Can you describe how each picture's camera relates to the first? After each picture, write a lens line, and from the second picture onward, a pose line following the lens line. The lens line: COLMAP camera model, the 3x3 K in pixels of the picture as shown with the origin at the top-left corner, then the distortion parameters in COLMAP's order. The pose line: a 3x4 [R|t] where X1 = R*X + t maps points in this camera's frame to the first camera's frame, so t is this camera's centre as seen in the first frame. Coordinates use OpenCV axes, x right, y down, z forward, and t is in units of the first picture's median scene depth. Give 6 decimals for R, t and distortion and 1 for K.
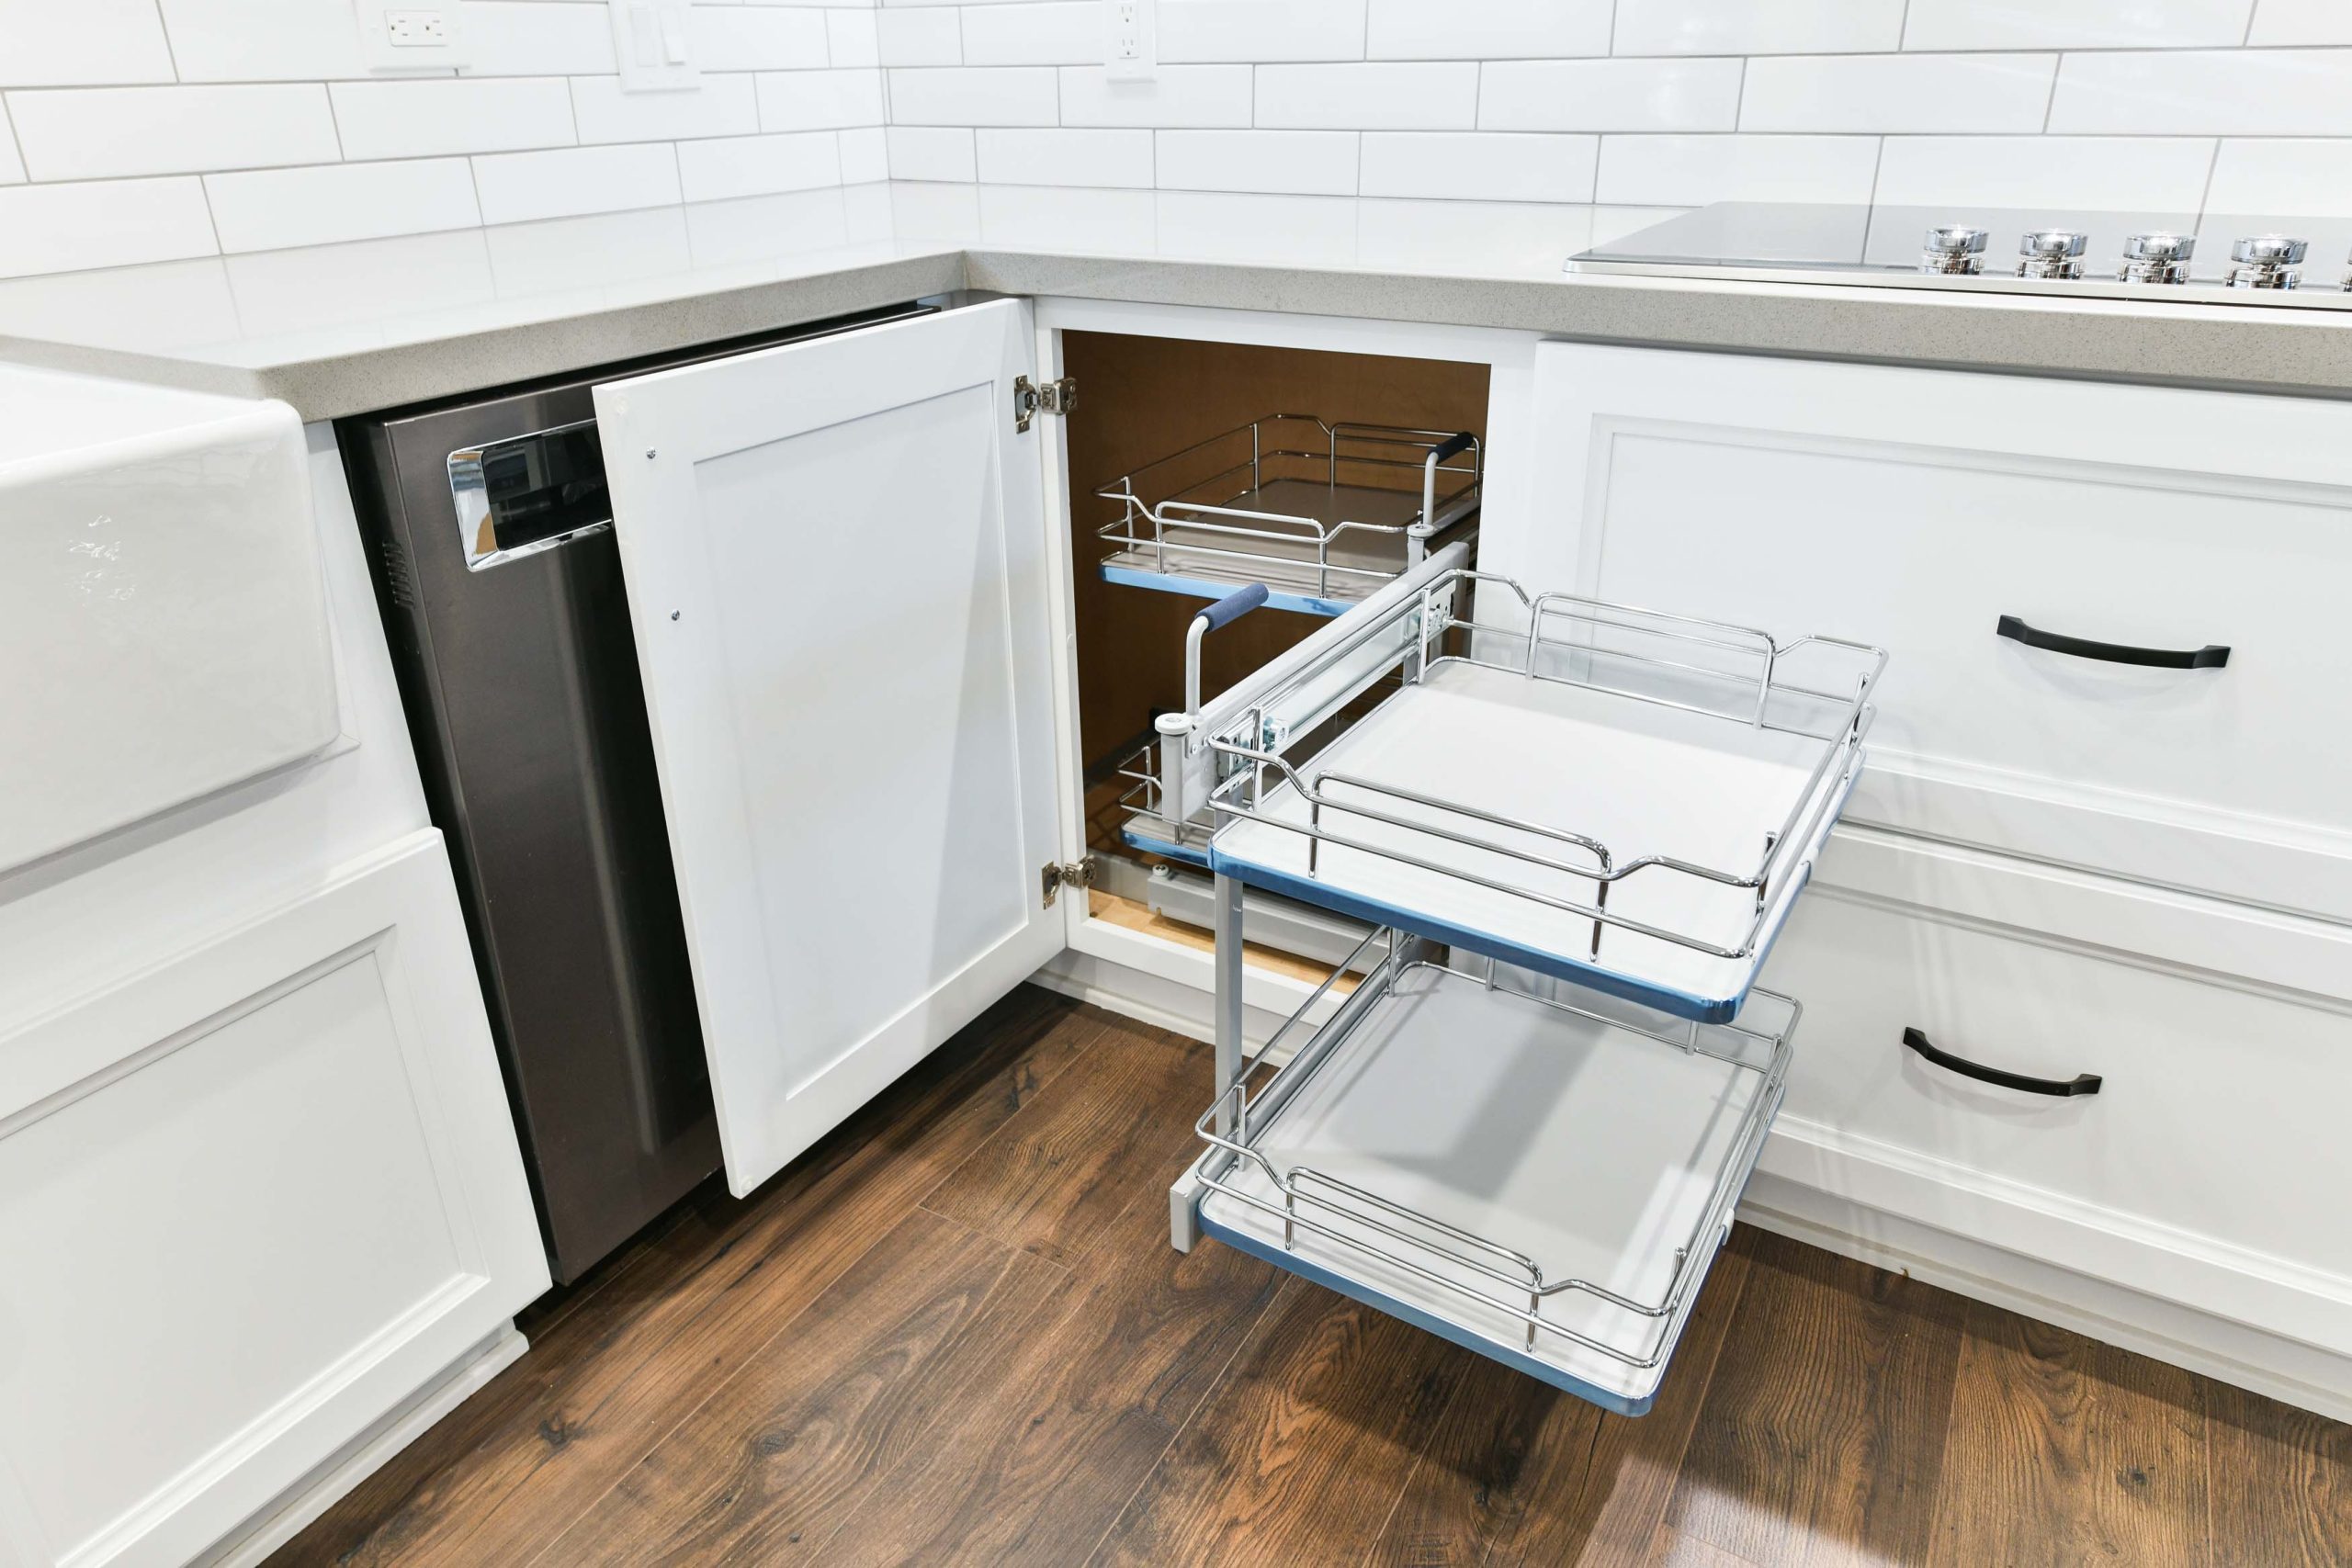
lens RADIAL K [[1541.5, 0, 1171.2], [0, 1541.5, 778.2], [0, 0, 1]] dist [0.000356, -0.000320]
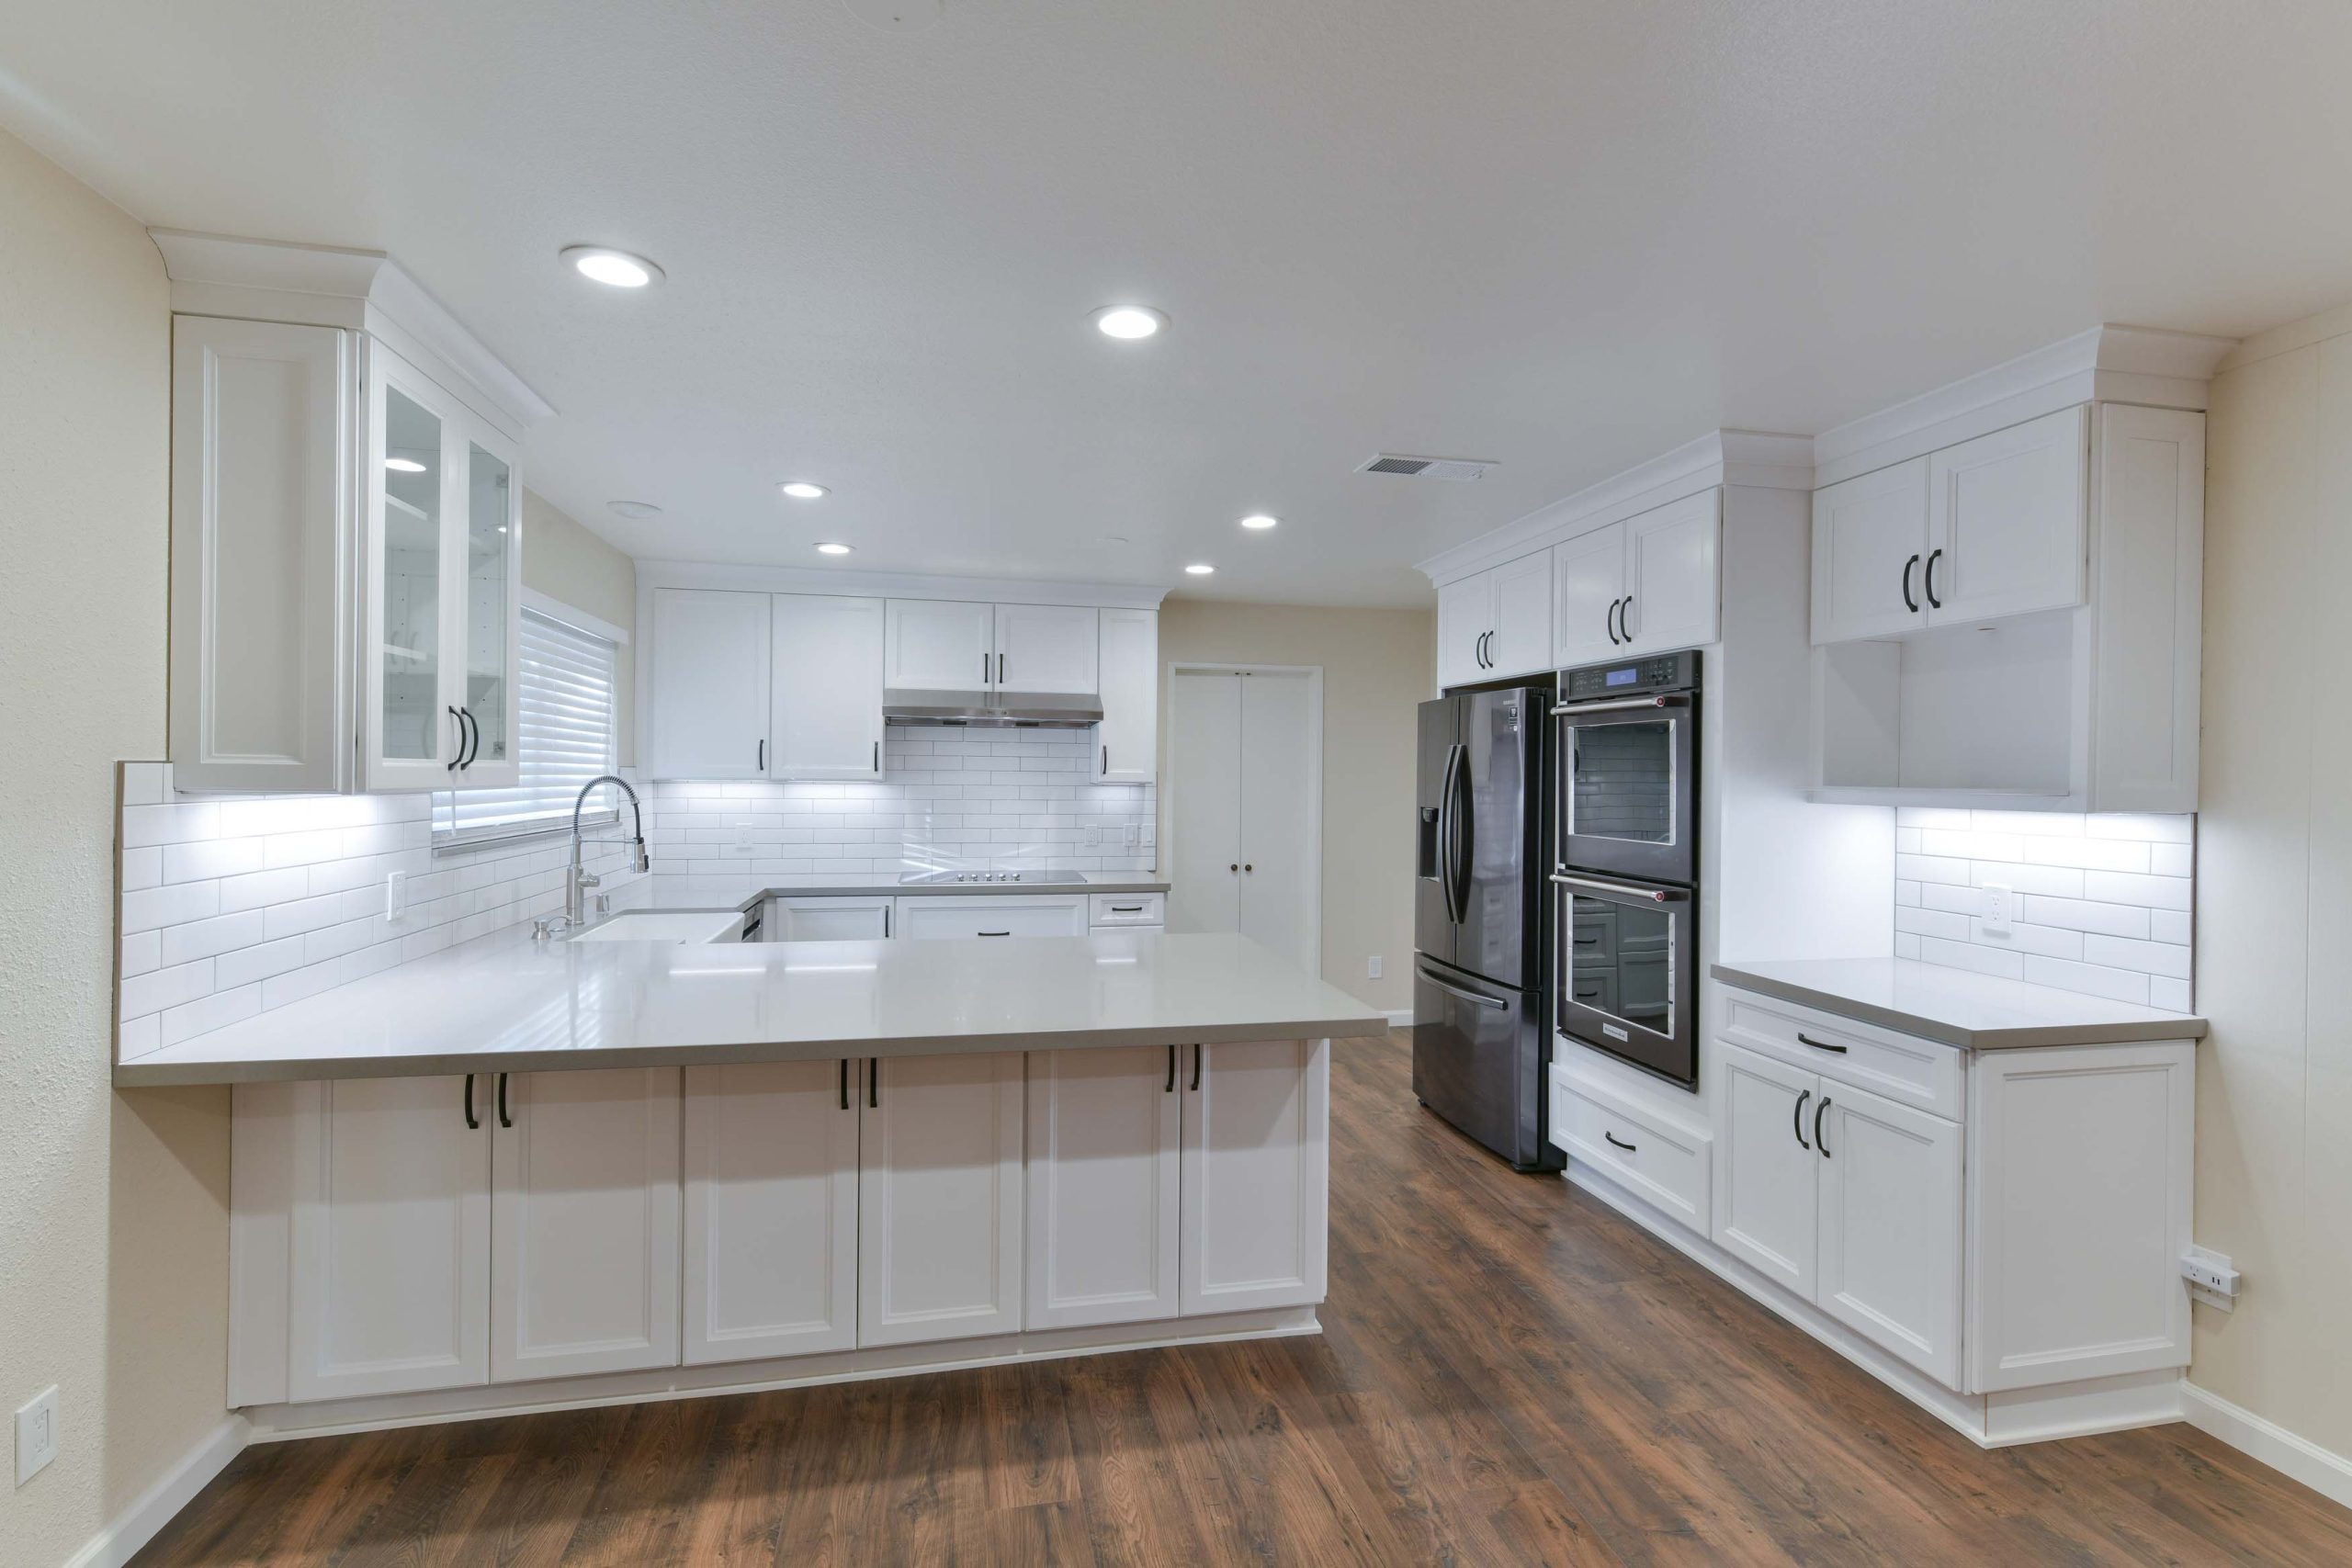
lens RADIAL K [[1059.1, 0, 1170.1], [0, 1059.1, 779.6], [0, 0, 1]] dist [0.002399, -0.000081]
pose [[0.734010, 0.020455, 0.678830, -1.582726], [0.267065, 0.910324, -0.316205, 0.778860], [-0.624424, 0.413390, 0.662725, -2.254478]]
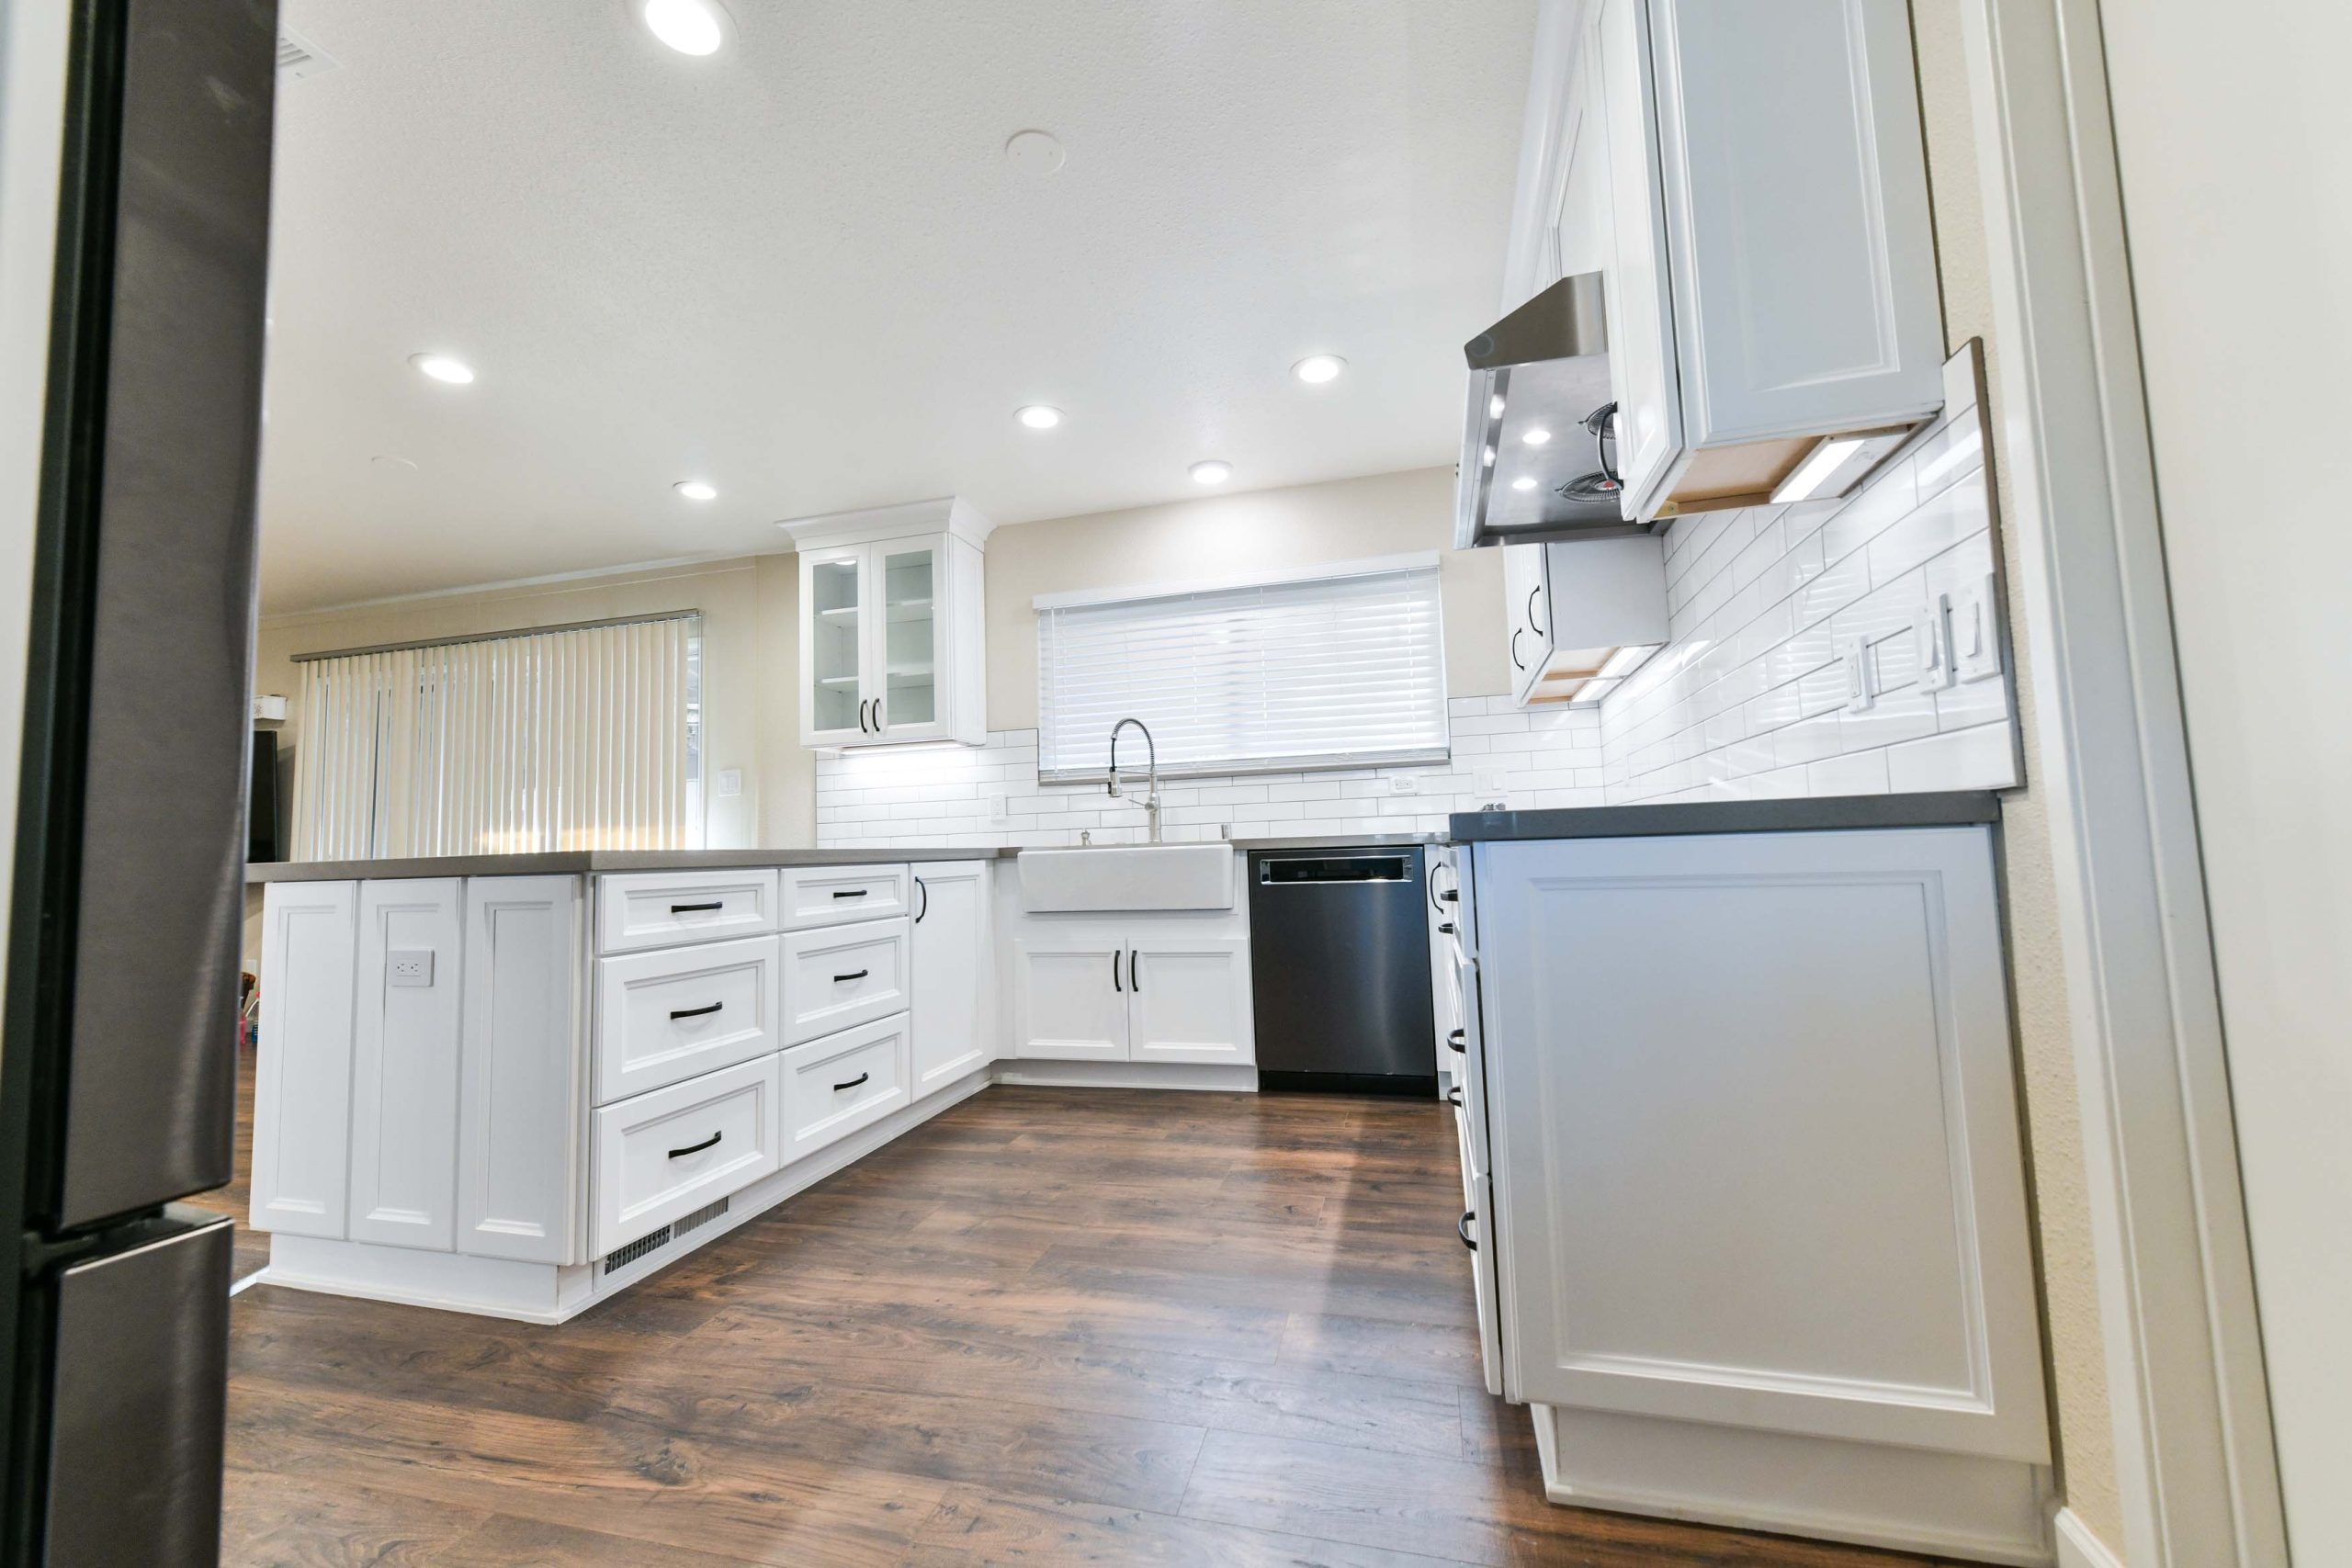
lens RADIAL K [[920.7, 0, 1171.4], [0, 920.7, 781.6], [0, 0, 1]] dist [0.001519, 0.000093]
pose [[0.266102, -0.065500, -0.961717, 1.889857], [-0.383408, 0.908182, -0.167940, 0.141031], [0.884414, 0.413420, 0.216556, -0.018276]]
